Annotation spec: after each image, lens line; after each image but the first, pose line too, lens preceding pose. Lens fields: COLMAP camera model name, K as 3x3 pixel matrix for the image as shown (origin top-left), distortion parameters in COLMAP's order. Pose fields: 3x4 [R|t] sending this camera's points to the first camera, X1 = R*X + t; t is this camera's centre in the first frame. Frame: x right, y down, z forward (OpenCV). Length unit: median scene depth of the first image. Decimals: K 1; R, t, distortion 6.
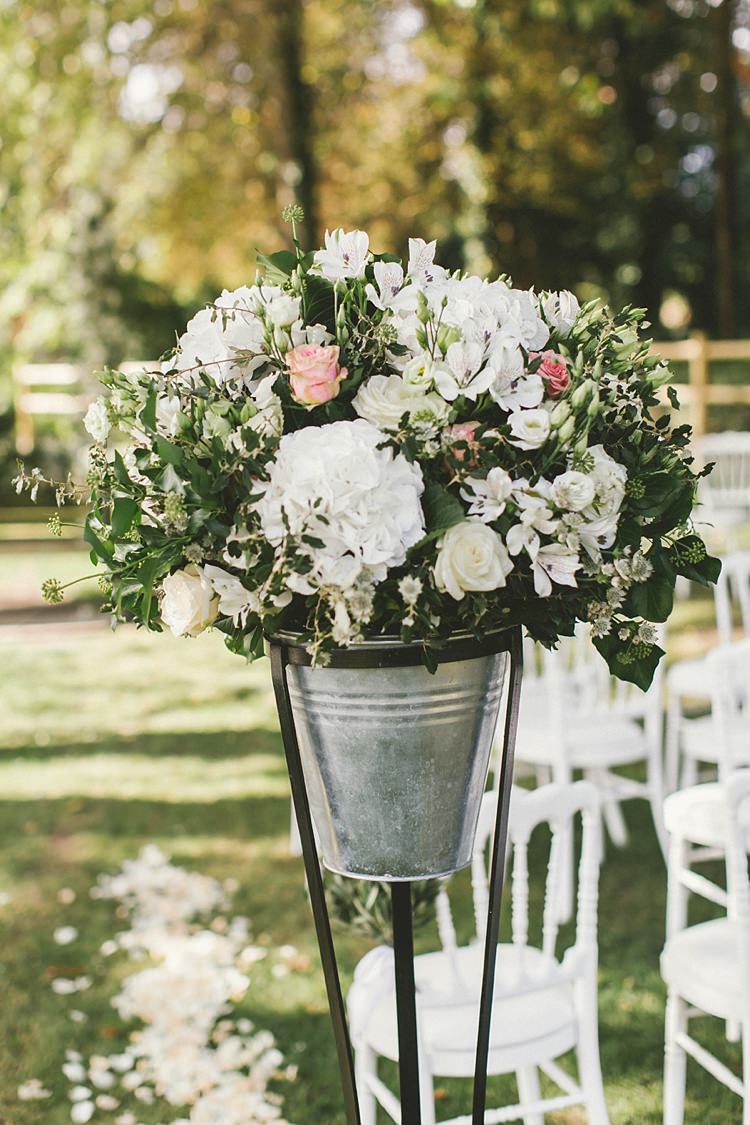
lens RADIAL K [[1613.9, 0, 374.7], [0, 1613.9, 562.6], [0, 0, 1]] dist [0.025565, 0.000000]
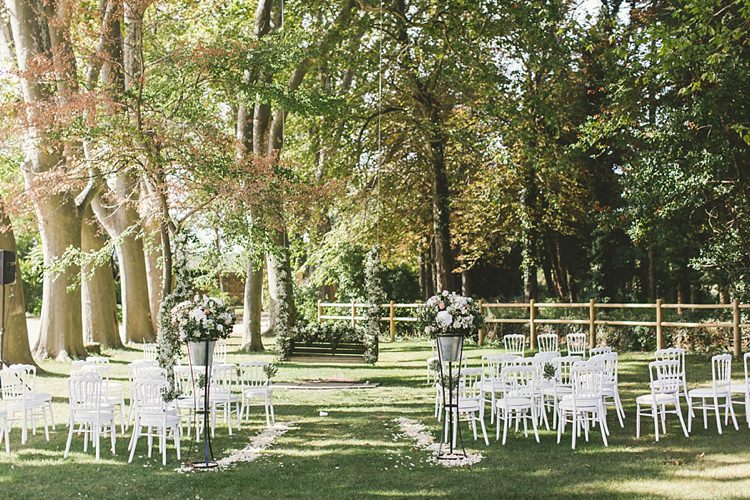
lens RADIAL K [[1076.0, 0, 374.7], [0, 1076.0, 250.3], [0, 0, 1]] dist [0.025565, 0.000000]
pose [[0.994087, 0.023095, -0.106102, 0.228317], [-0.040730, 0.985083, -0.167193, 0.620127], [0.100658, 0.170526, 0.980198, -5.166666]]
